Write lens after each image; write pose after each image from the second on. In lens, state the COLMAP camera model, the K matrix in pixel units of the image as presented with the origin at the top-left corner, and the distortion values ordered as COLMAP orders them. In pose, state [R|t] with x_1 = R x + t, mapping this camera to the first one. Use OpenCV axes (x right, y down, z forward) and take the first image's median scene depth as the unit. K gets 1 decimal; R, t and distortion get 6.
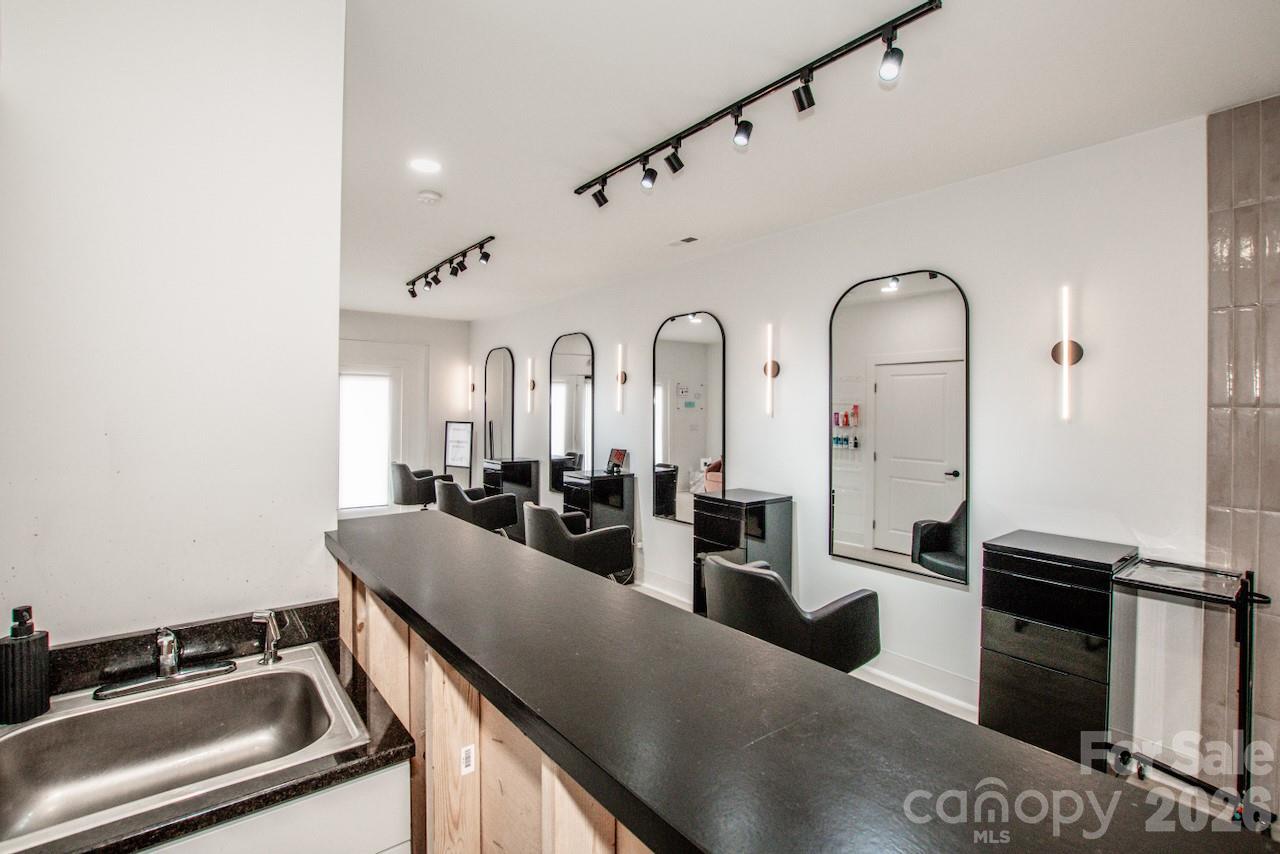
lens RADIAL K [[576.0, 0, 619.3], [0, 576.0, 408.4], [0, 0, 1]] dist [-0.031682, -0.000190]
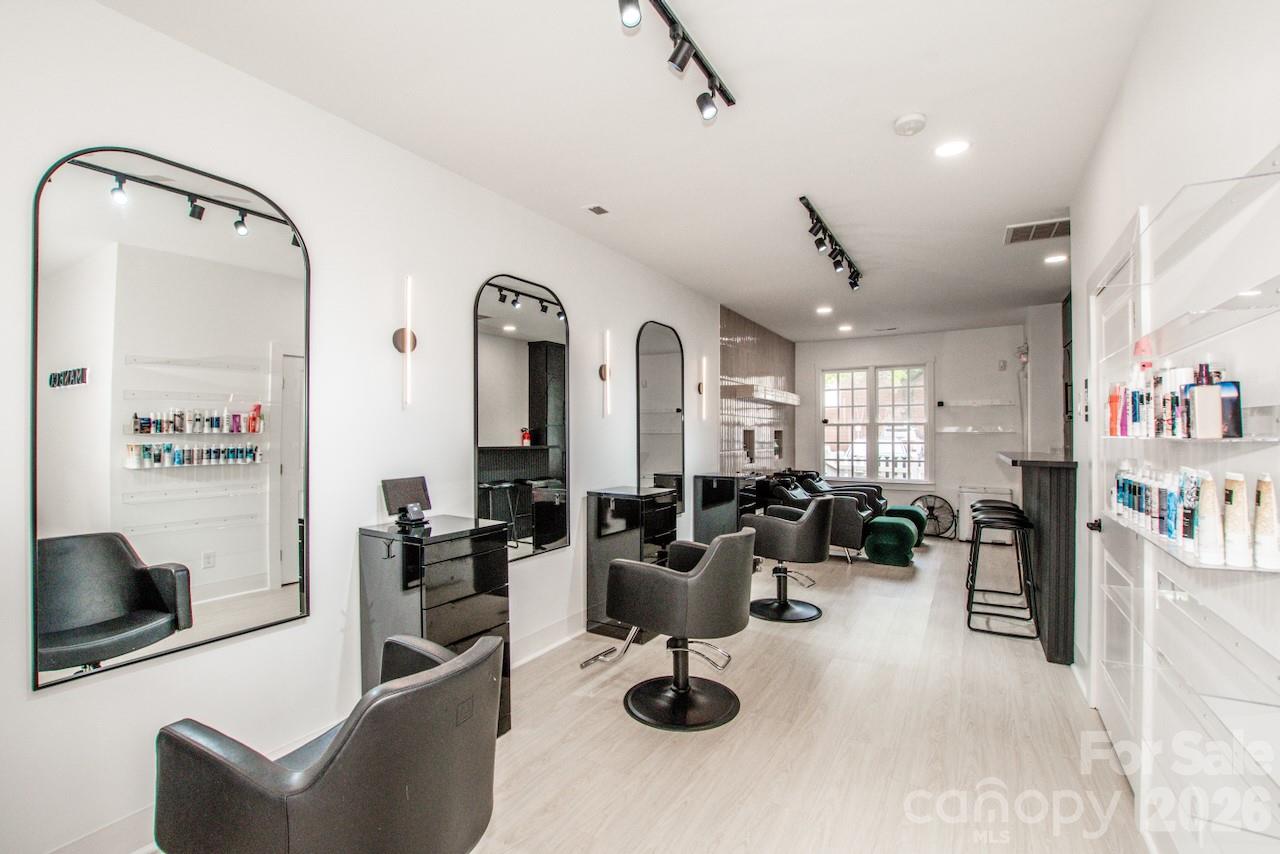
lens RADIAL K [[558.9, 0, 622.0], [0, 558.9, 430.0], [0, 0, 1]] dist [-0.040504, 0.000002]
pose [[-0.356837, -0.002595, 0.934163, -0.582462], [-0.004188, 0.999991, 0.001178, 0.031280], [-0.934157, -0.003492, -0.356845, 1.072863]]
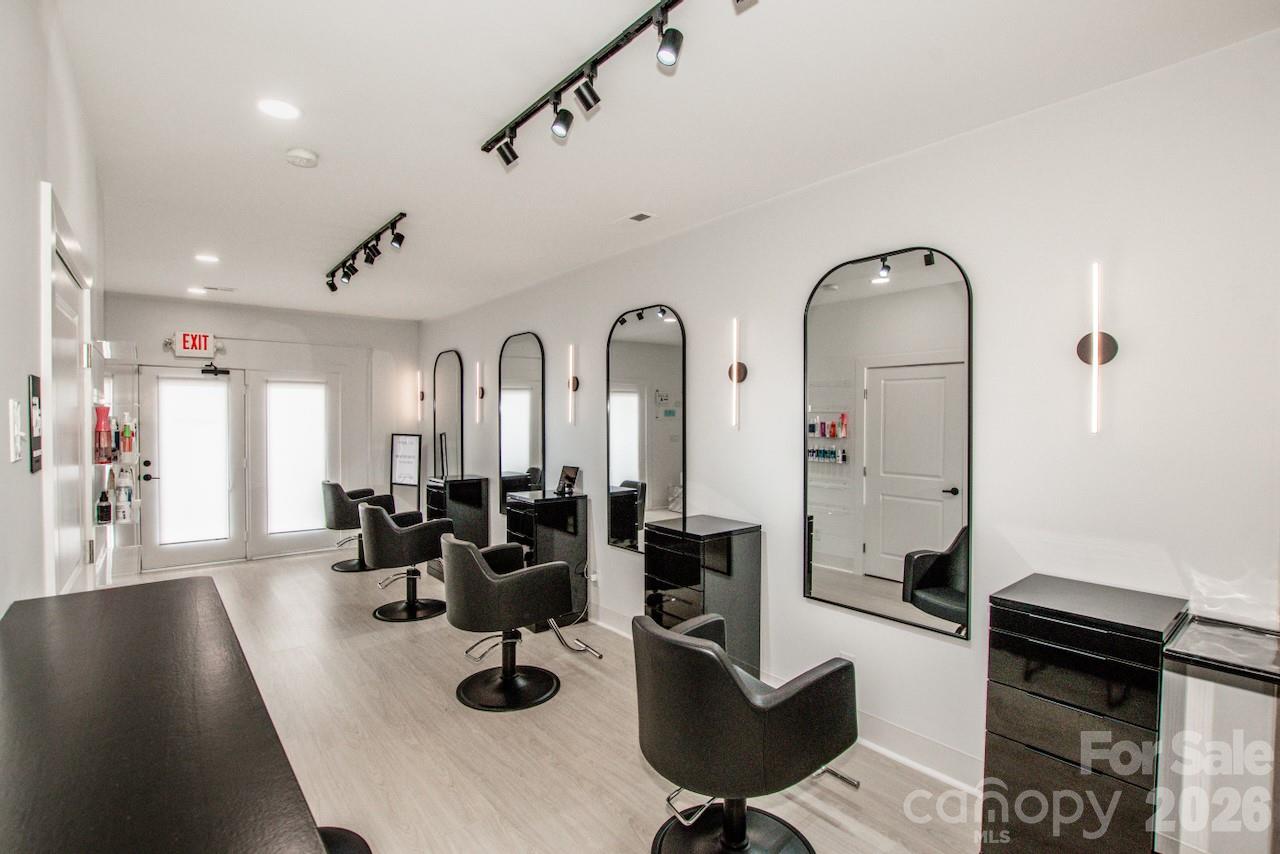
lens RADIAL K [[594.8, 0, 628.5], [0, 594.8, 423.5], [0, 0, 1]] dist [-0.033500, 0.000870]
pose [[0.999572, -0.003738, 0.029027, 0.064559], [0.003395, 0.999924, 0.011853, -0.004338], [-0.029069, -0.011749, 0.999508, 0.112938]]
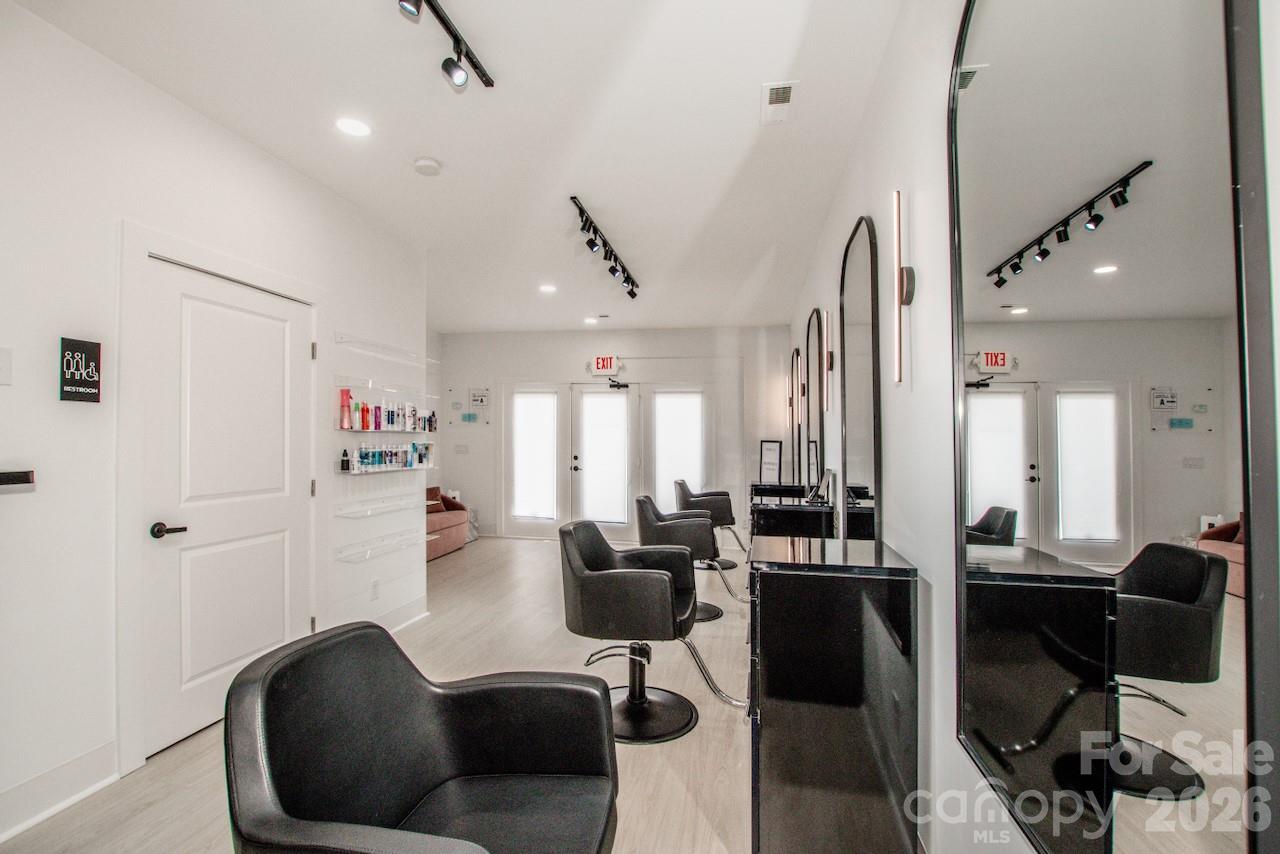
lens RADIAL K [[566.2, 0, 631.0], [0, 566.2, 428.8], [0, 0, 1]] dist [-0.052591, 0.005900]
pose [[0.662166, -0.009152, -0.749301, 0.360630], [-0.013681, 0.999611, -0.024299, 0.045503], [0.749232, 0.026341, 0.661783, 0.435878]]
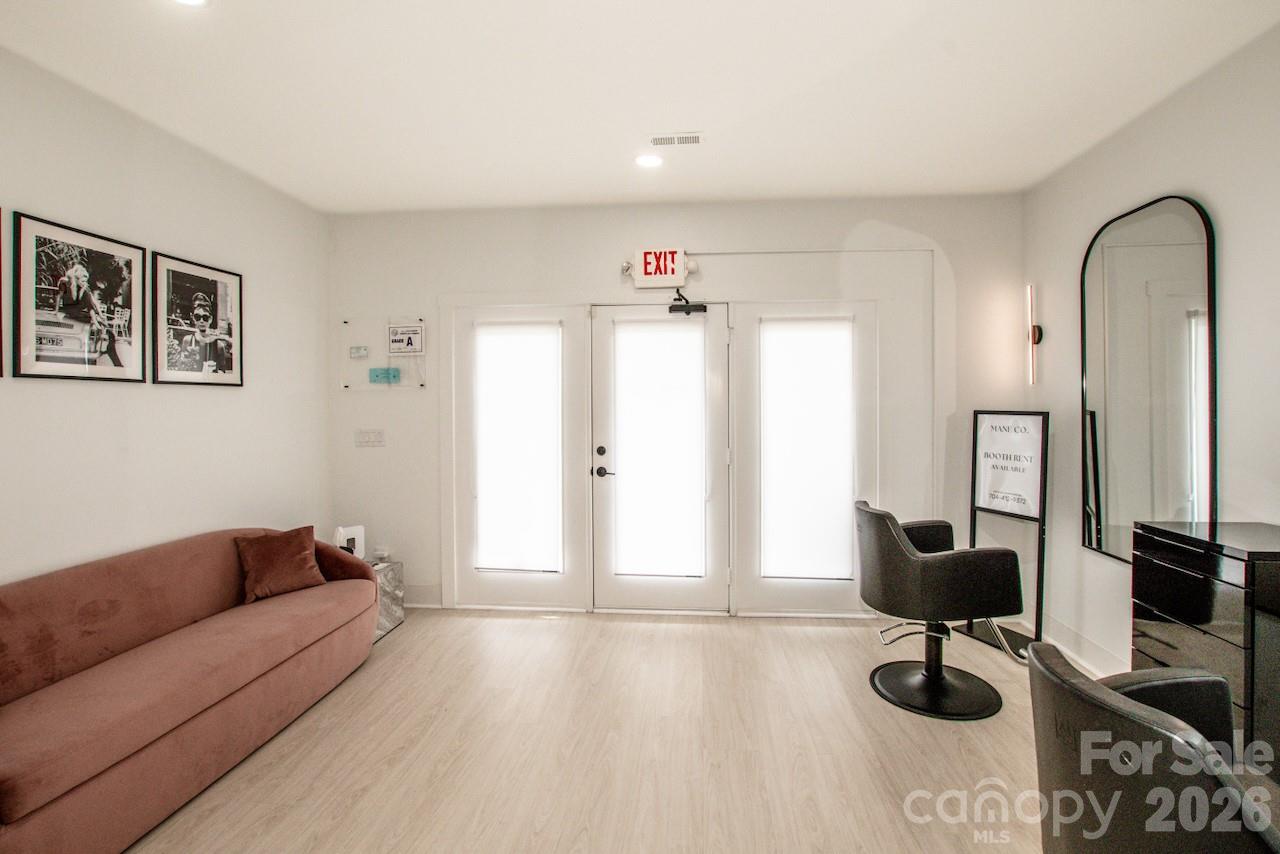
lens RADIAL K [[591.9, 0, 655.6], [0, 591.9, 405.4], [0, 0, 1]] dist [-0.032744, 0.001744]
pose [[0.747913, -0.007298, -0.663757, -0.292845], [0.007474, 0.999969, -0.002574, 0.028494], [0.663755, -0.003036, 0.747944, 0.777055]]
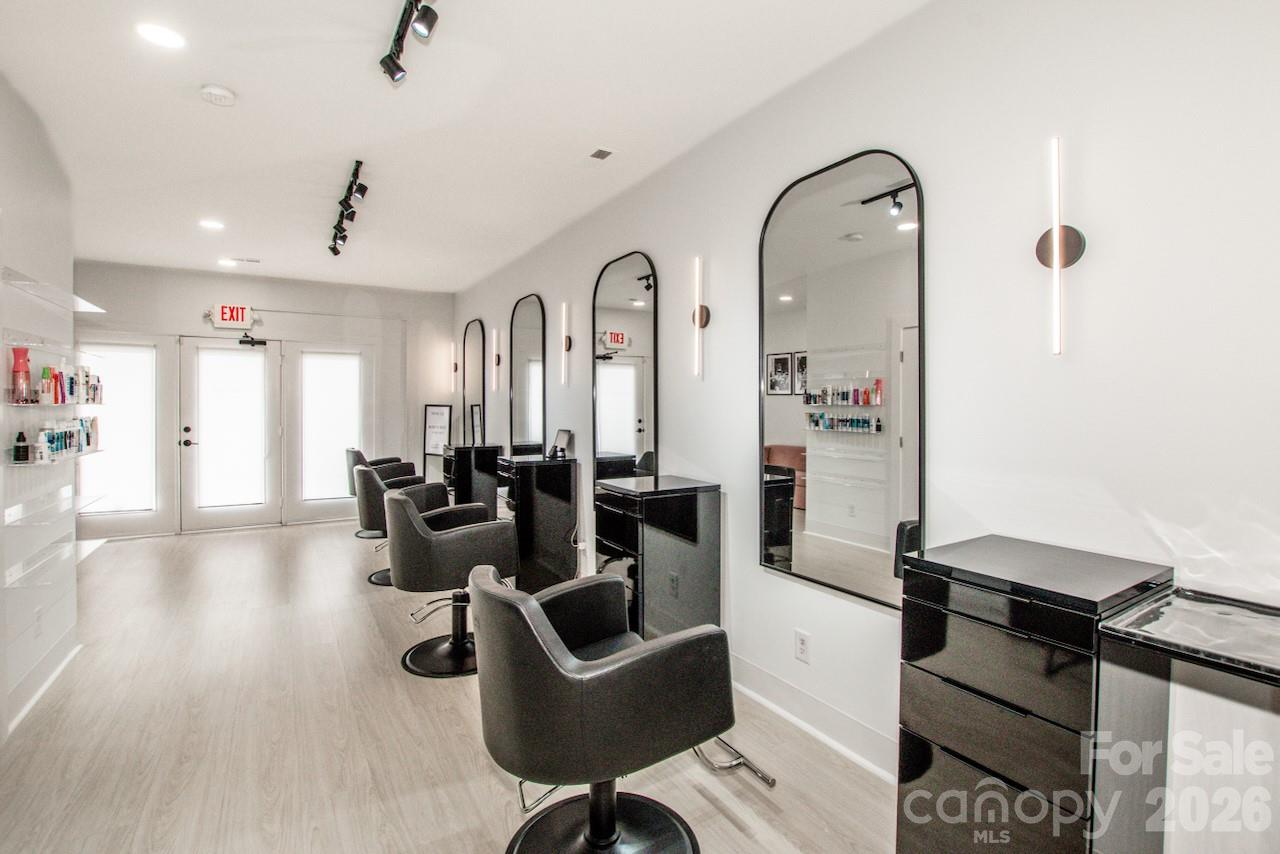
lens RADIAL K [[591.9, 0, 655.6], [0, 591.9, 405.4], [0, 0, 1]] dist [-0.032744, 0.001744]
pose [[0.996584, -0.003797, -0.082494, 0.217178], [0.004040, 0.999988, 0.002770, 0.036761], [0.082482, -0.003094, 0.996588, 0.176384]]
